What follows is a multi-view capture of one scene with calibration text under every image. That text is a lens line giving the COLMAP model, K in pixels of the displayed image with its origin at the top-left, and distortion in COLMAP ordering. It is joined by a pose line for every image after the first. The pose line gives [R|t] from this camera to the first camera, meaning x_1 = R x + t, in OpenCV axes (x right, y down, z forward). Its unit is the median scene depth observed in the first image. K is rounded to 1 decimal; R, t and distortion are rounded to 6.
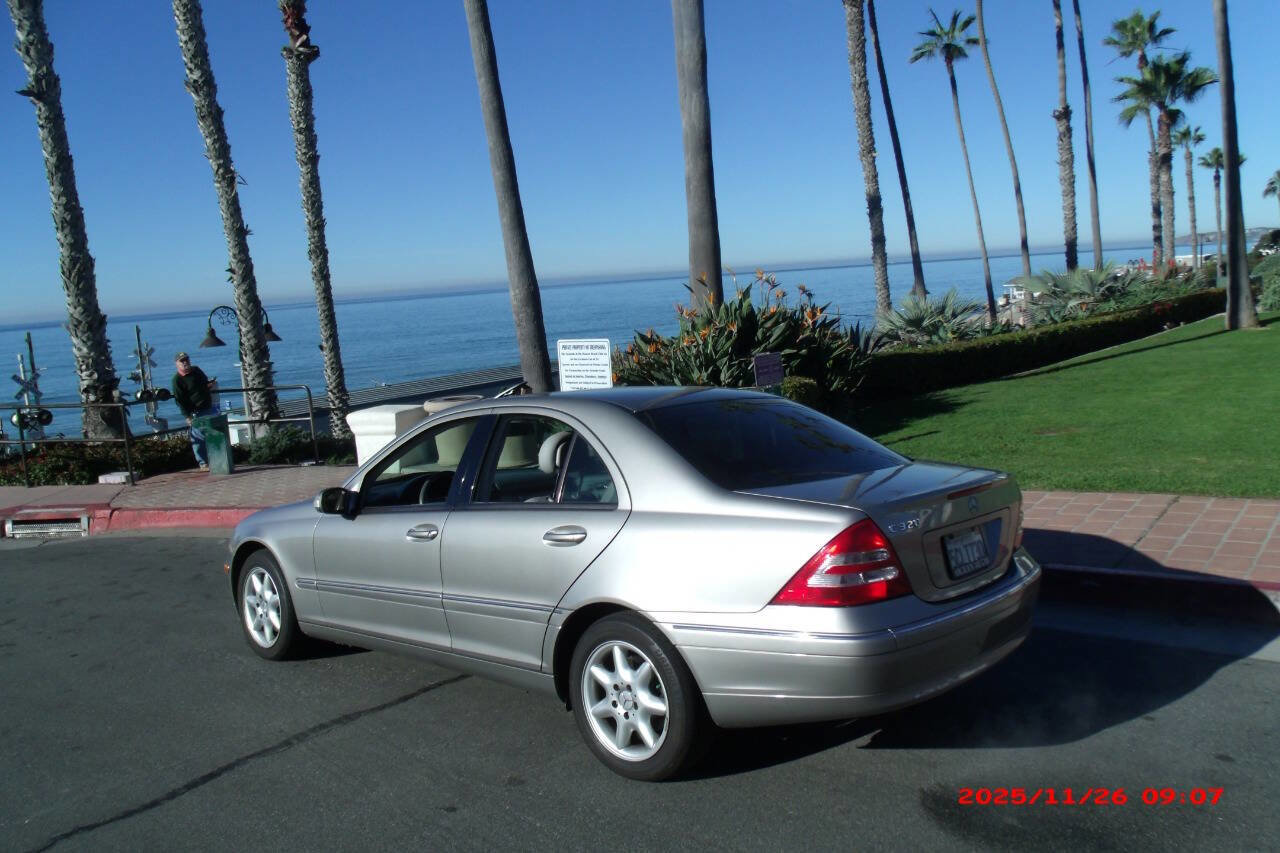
lens RADIAL K [[1018.0, 0, 647.7], [0, 1018.0, 422.4], [0, 0, 1]] dist [-0.038692, 0.005905]
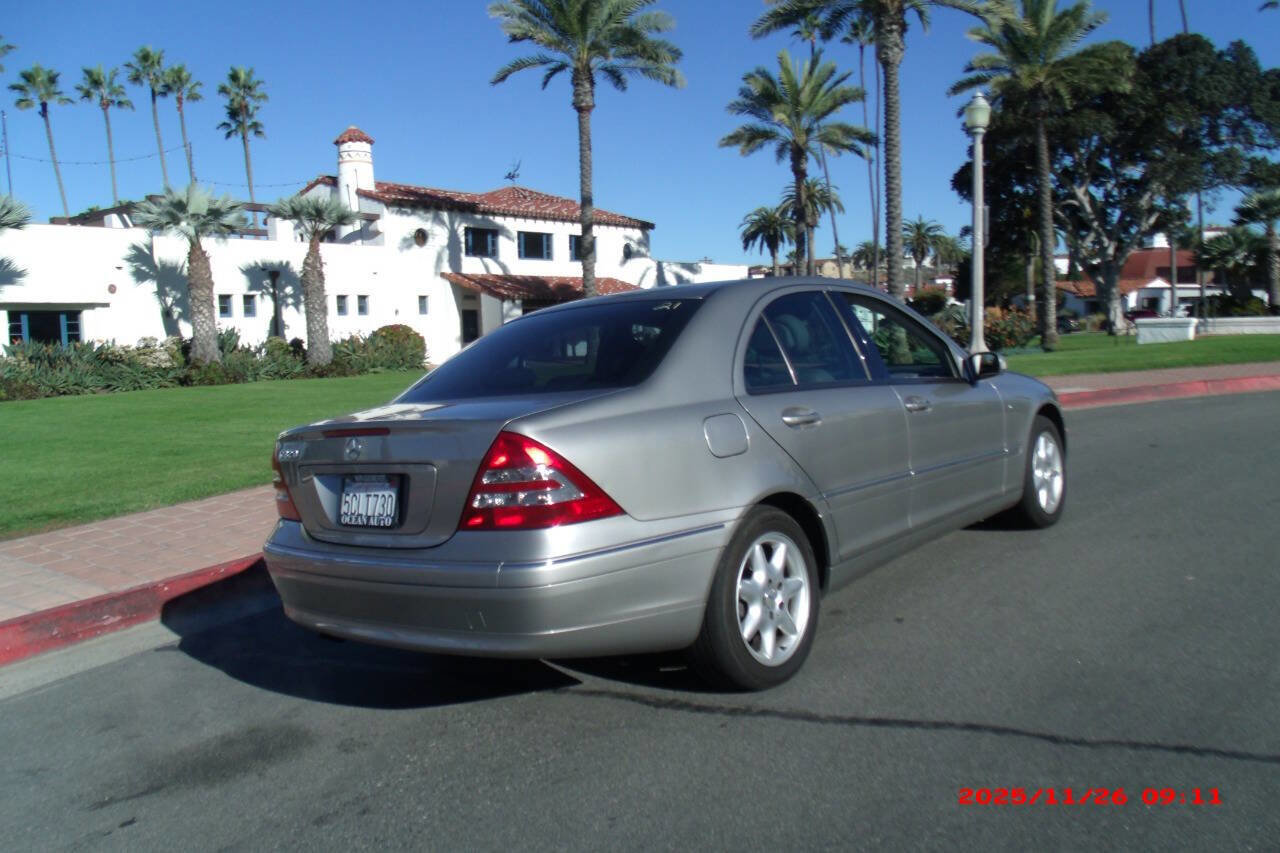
lens RADIAL K [[1019.4, 0, 645.7], [0, 1019.4, 426.4], [0, 0, 1]] dist [-0.053195, 0.034318]
pose [[-0.037265, -0.029449, 0.998871, -0.298351], [0.169814, 0.984841, 0.035371, 0.018634], [-0.984771, 0.170941, -0.031699, 0.292091]]
